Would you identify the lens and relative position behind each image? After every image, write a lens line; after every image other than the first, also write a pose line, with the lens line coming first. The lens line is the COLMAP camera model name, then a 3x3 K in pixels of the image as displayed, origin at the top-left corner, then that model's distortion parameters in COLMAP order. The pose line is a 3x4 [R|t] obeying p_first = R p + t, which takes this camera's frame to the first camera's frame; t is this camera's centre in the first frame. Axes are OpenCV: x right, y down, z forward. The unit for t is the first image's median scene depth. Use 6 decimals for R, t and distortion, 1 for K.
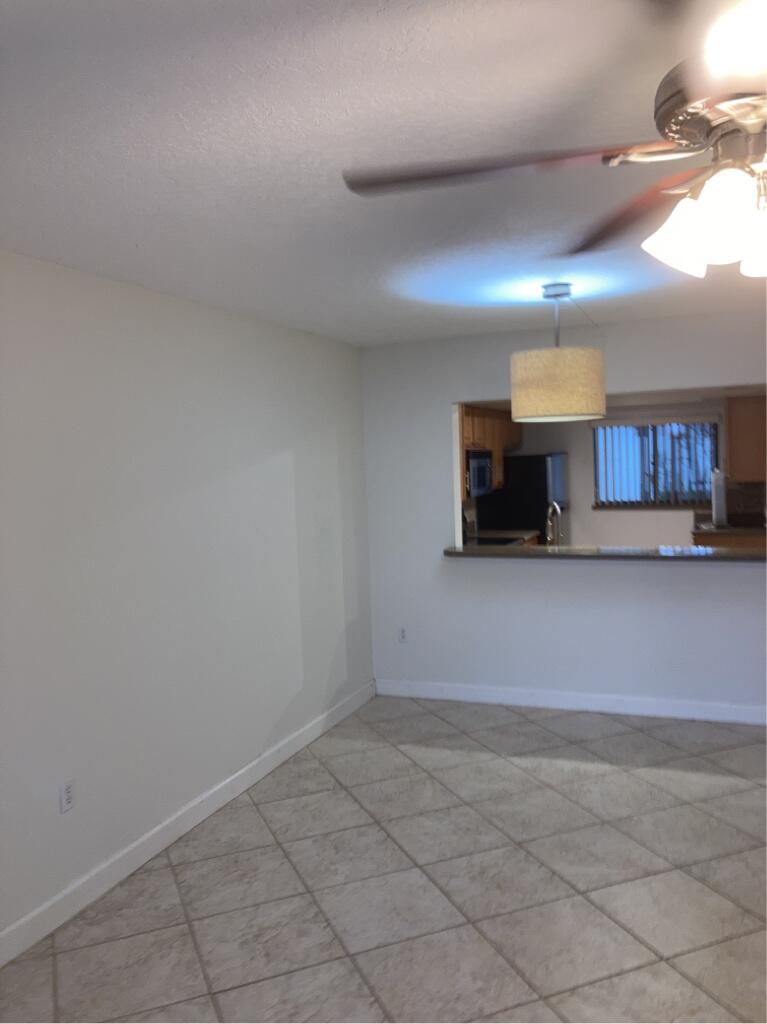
lens RADIAL K [[854.5, 0, 380.1], [0, 854.5, 510.4], [0, 0, 1]] dist [0.014900, -0.024270]
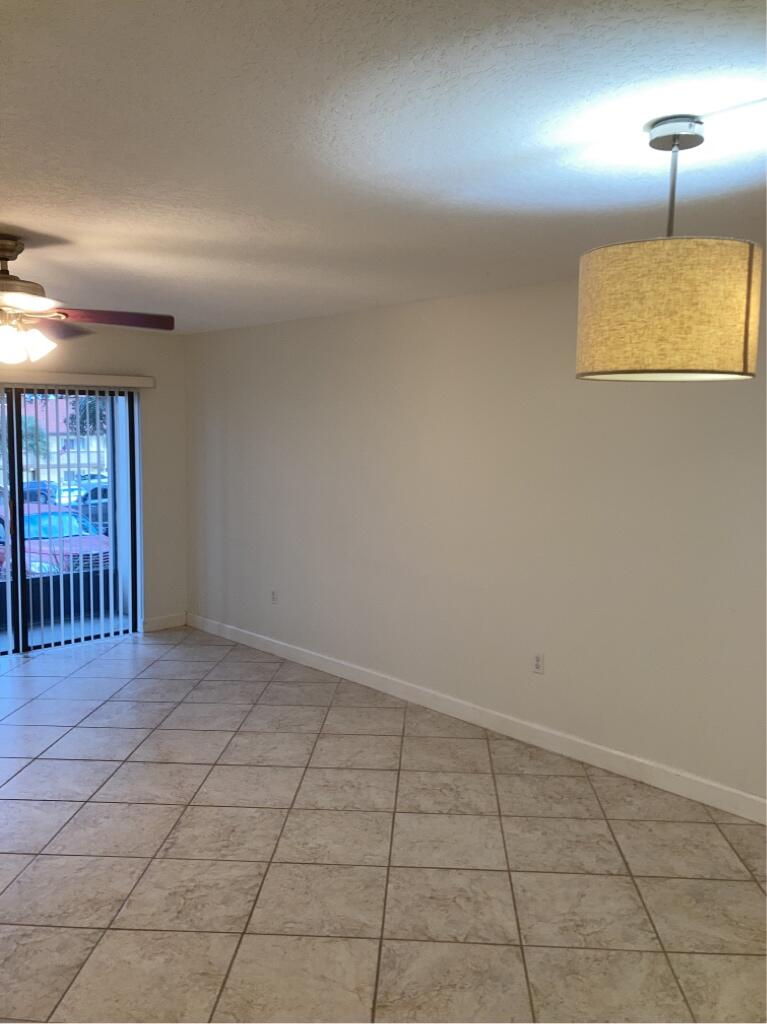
lens RADIAL K [[854.5, 0, 384.3], [0, 854.5, 515.3], [0, 0, 1]] dist [0.014900, -0.024270]
pose [[-0.432659, 0.132695, -0.891739, 0.879170], [-0.046208, 0.984545, 0.168924, -0.120349], [0.900373, 0.114292, -0.419841, 1.209831]]
